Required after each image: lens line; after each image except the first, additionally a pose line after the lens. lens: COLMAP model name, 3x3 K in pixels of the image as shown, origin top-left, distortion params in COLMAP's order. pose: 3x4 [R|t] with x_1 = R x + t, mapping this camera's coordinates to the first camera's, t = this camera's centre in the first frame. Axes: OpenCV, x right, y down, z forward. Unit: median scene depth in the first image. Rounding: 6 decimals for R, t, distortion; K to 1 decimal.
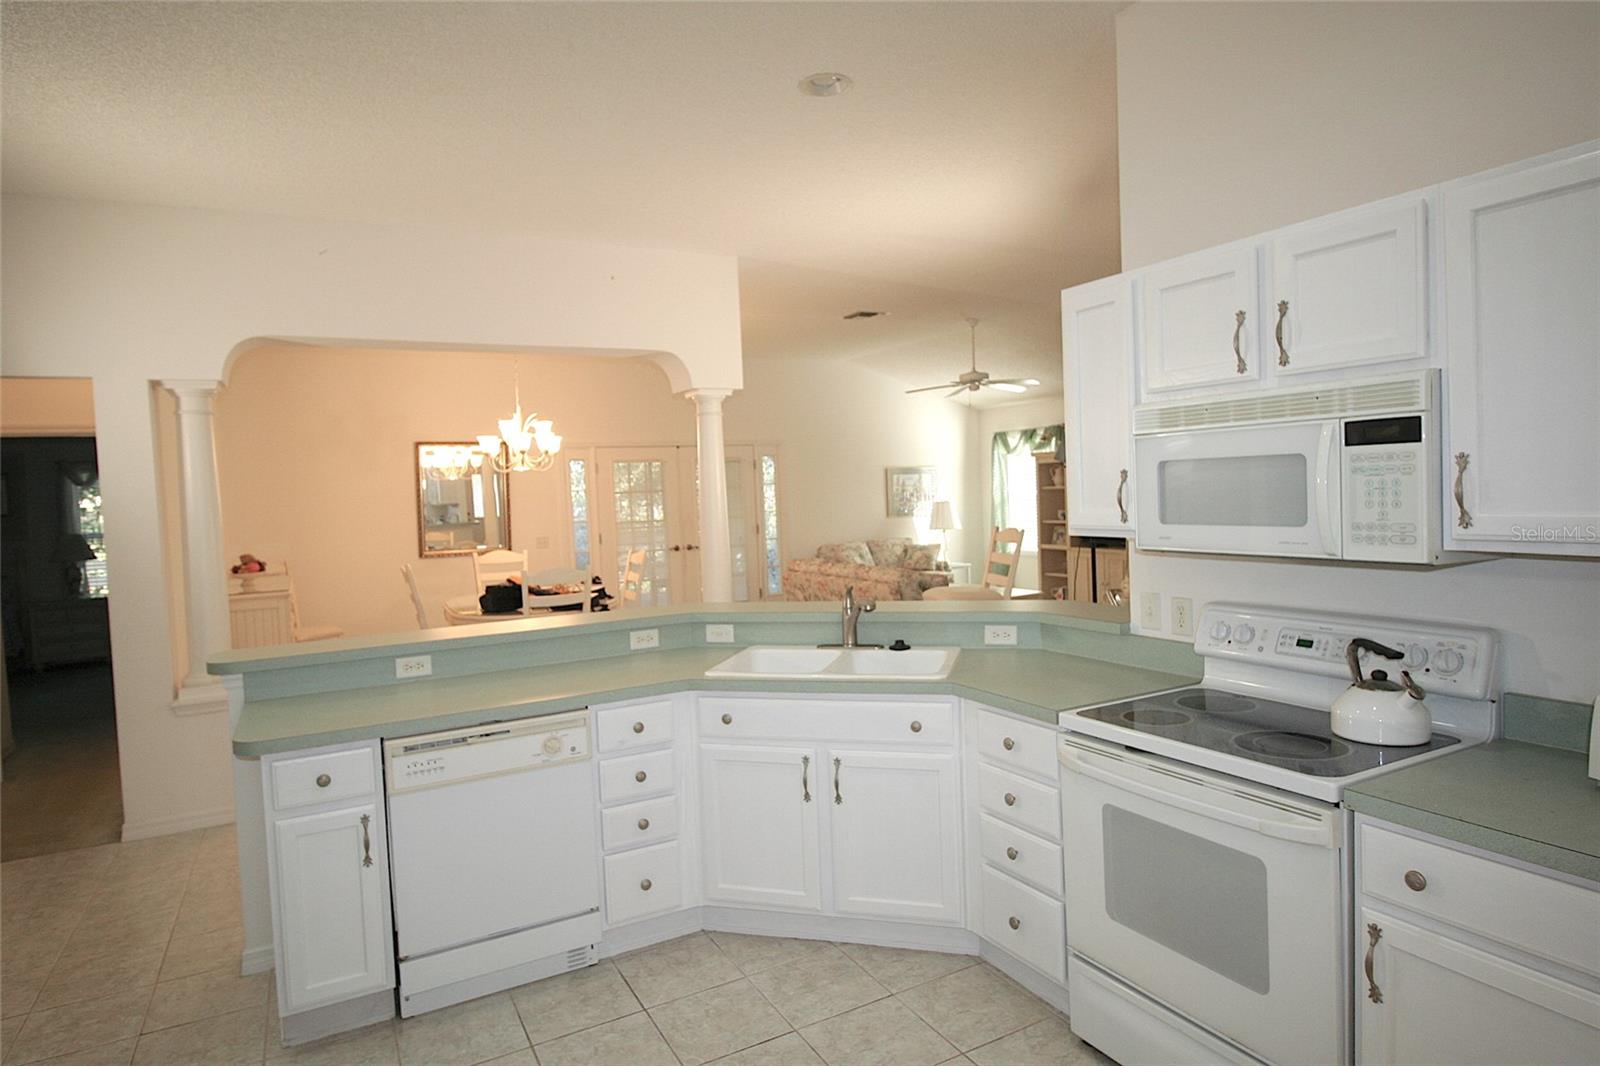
lens RADIAL K [[910.8, 0, 800.0], [0, 910.8, 529.6], [0, 0, 1]] dist [0.002731, -0.011529]
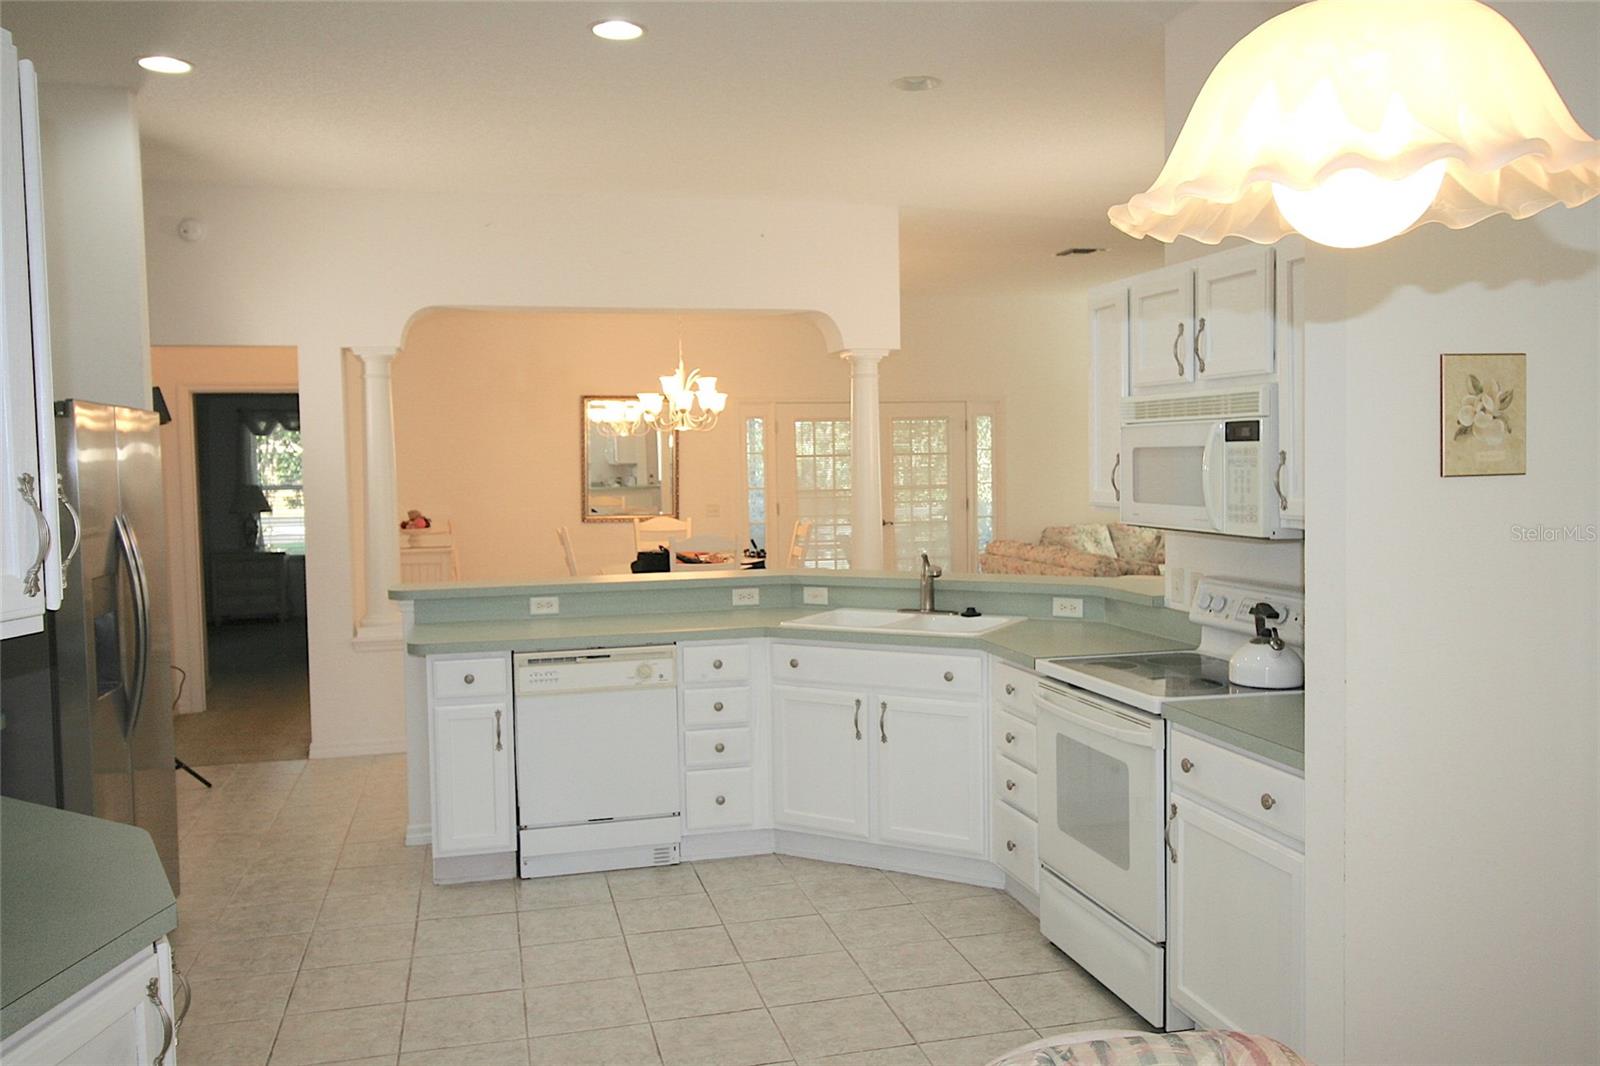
lens RADIAL K [[1265.2, 0, 800.0], [0, 1265.2, 533.0], [0, 0, 1]] dist [0.005615, 0.001901]
pose [[0.969251, 0.038953, -0.242972, 0.303289], [-0.033702, 0.999101, 0.025729, 0.004609], [0.243756, -0.016749, 0.969692, -0.526142]]
